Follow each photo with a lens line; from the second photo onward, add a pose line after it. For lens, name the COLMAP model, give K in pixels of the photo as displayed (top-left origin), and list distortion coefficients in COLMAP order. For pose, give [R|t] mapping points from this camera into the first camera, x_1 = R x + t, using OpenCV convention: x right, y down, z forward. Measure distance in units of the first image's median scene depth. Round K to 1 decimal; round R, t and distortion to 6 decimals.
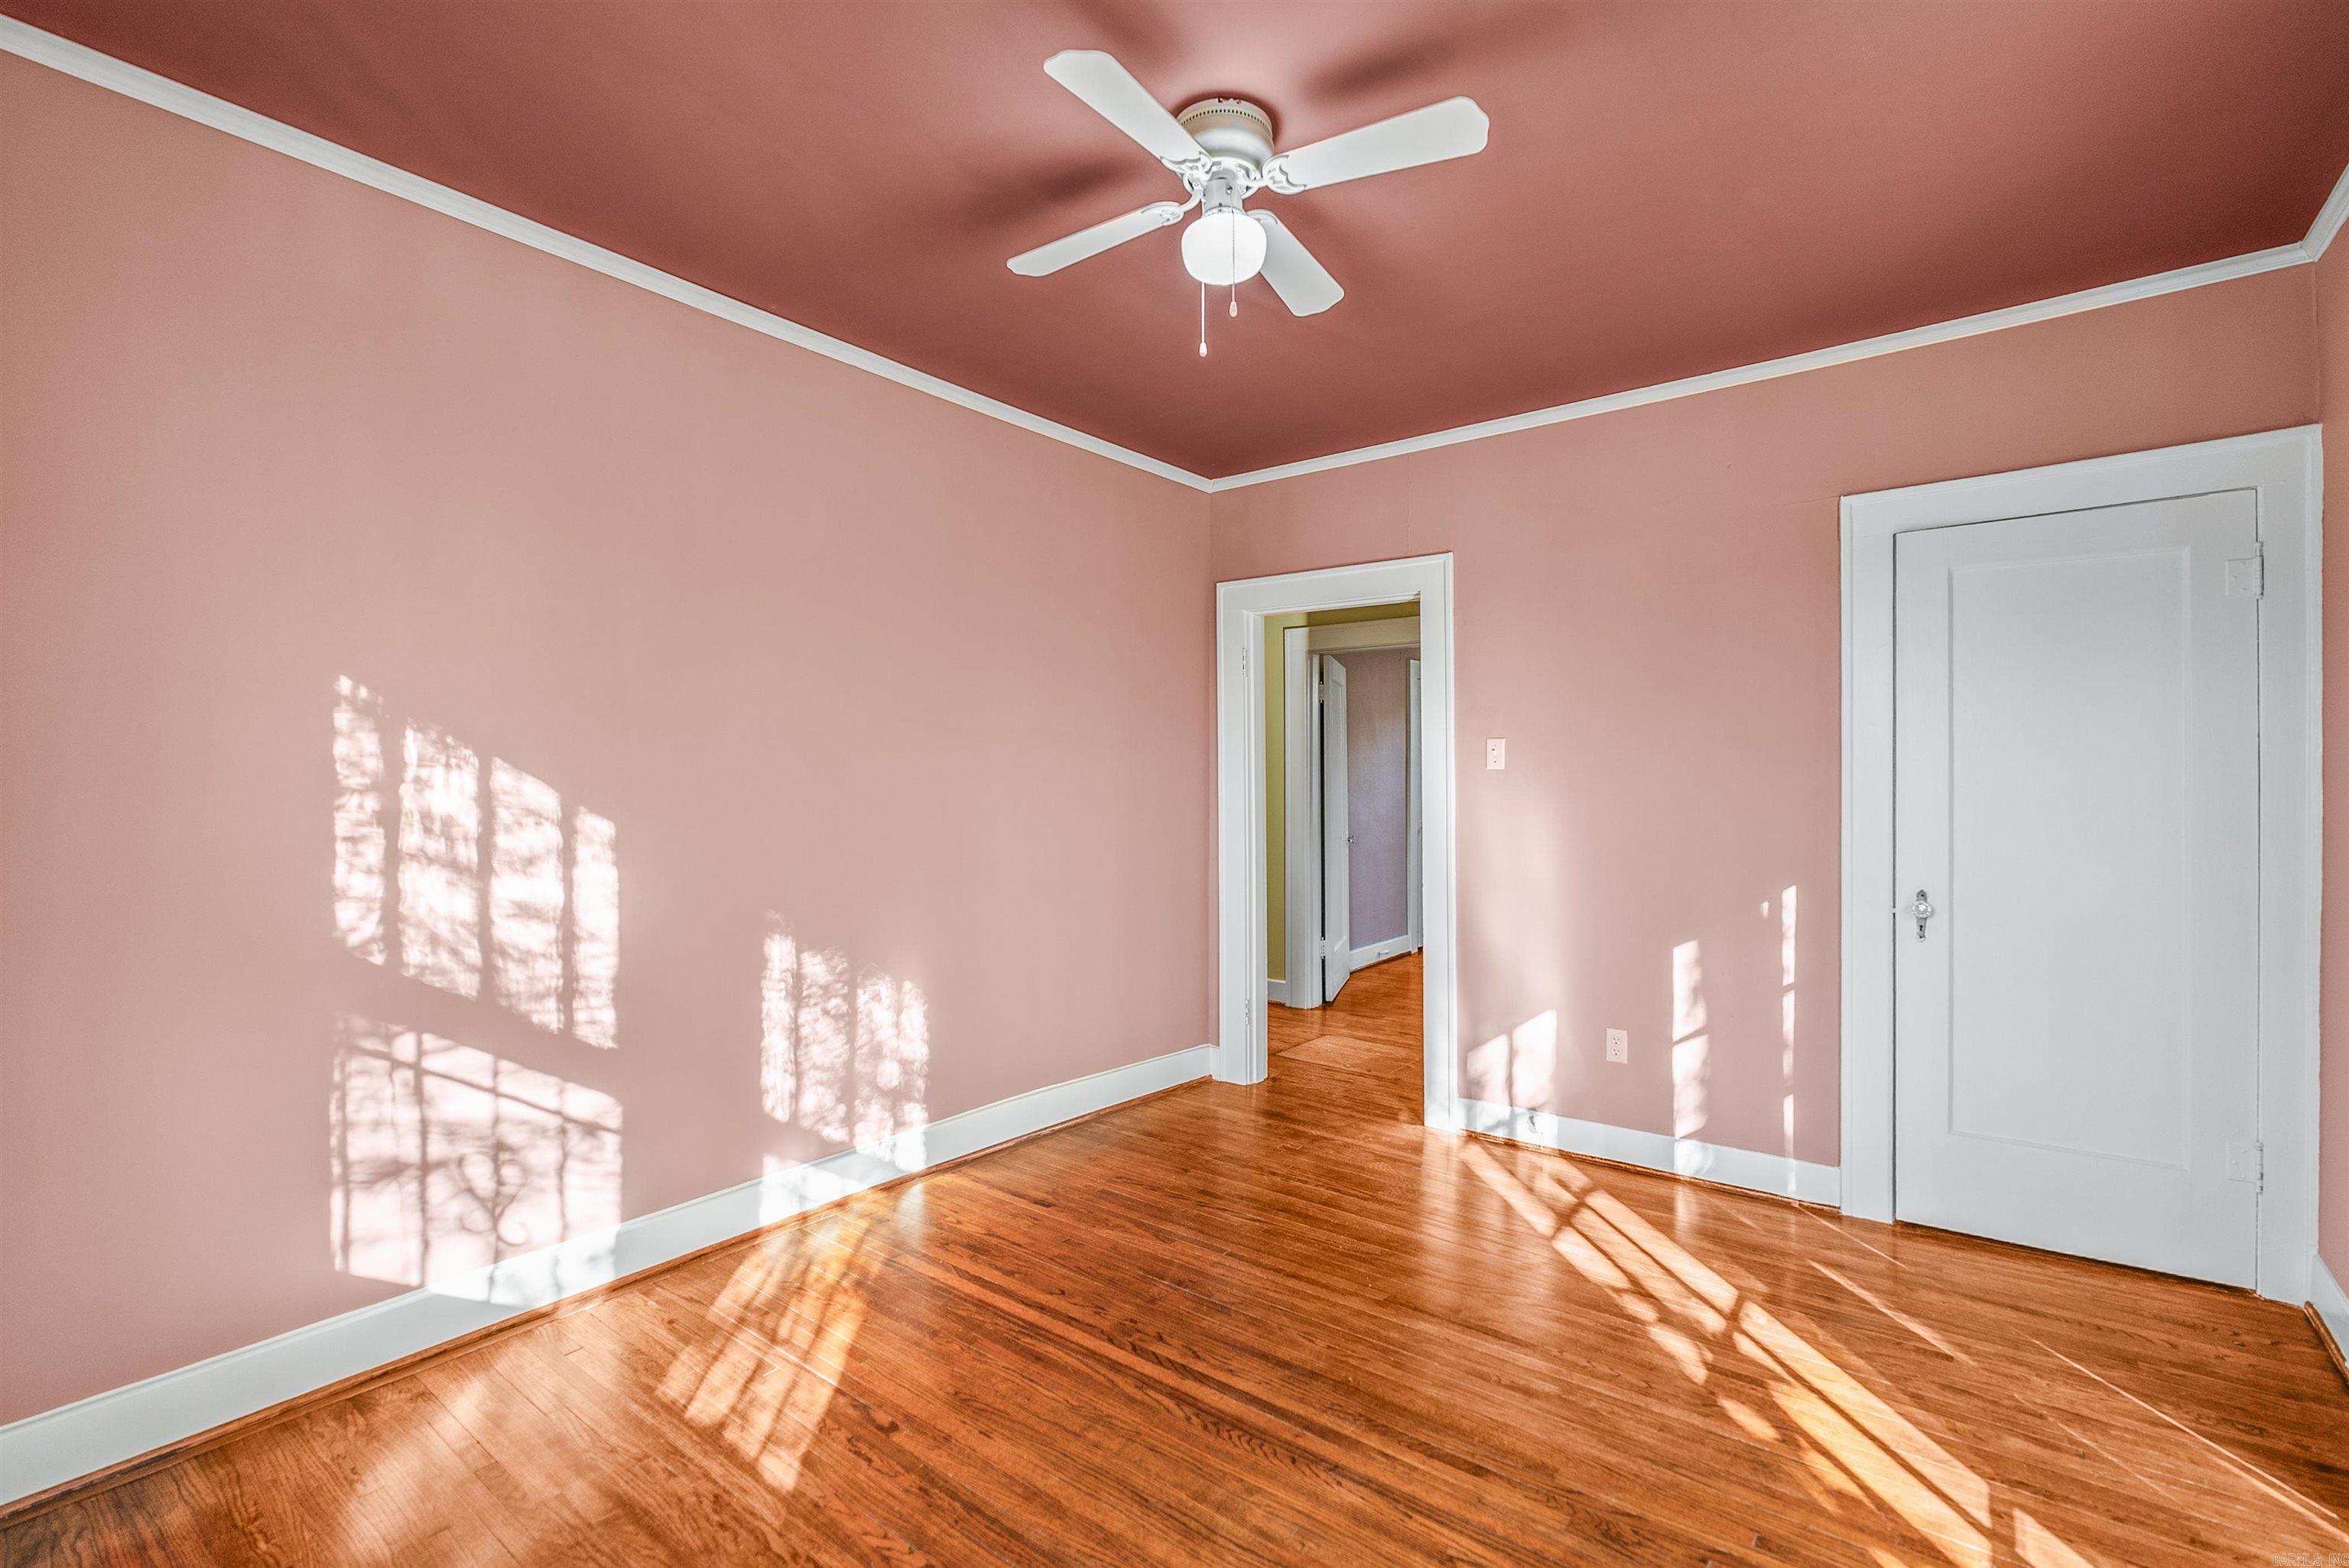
lens RADIAL K [[1055.4, 0, 1174.5], [0, 1055.4, 784.0], [0, 0, 1]] dist [0.001732, 0.000687]
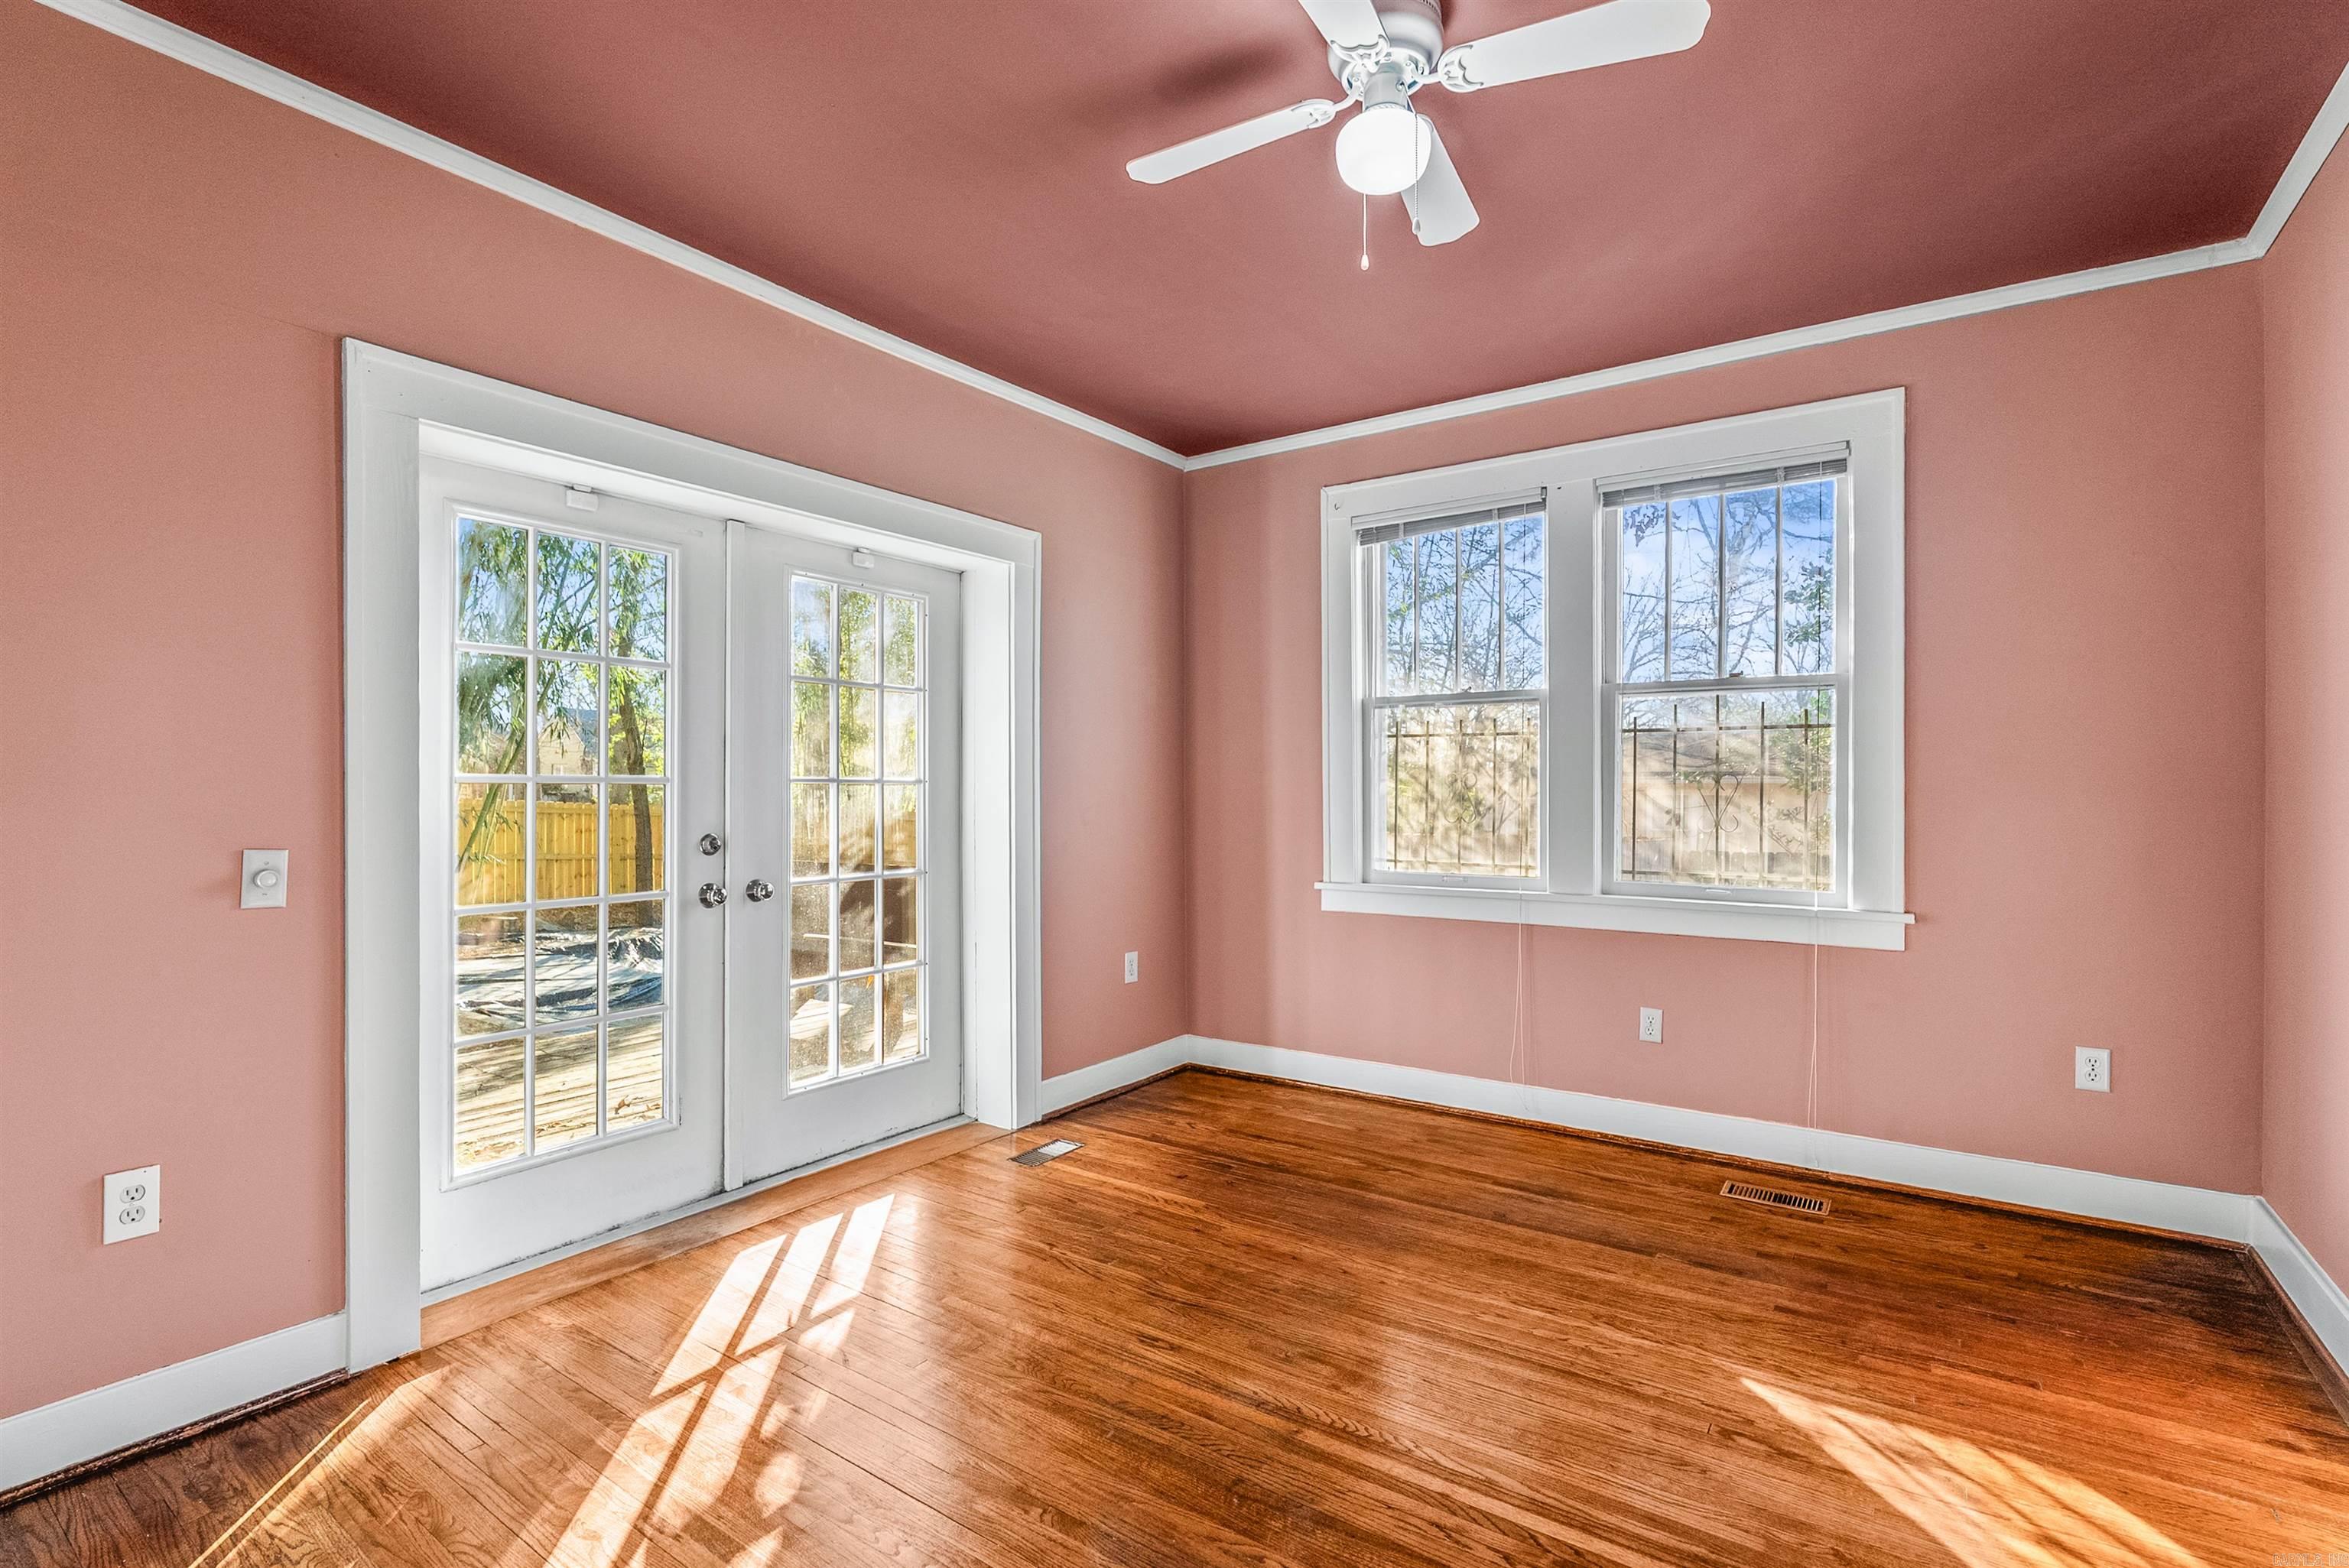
lens RADIAL K [[1055.4, 0, 1174.5], [0, 1055.4, 784.0], [0, 0, 1]] dist [0.001732, 0.000687]
pose [[-0.999022, -0.005678, -0.043858, 0.265841], [-0.005713, 0.999983, 0.000660, 0.031273], [0.043854, 0.000910, -0.999038, 1.901661]]
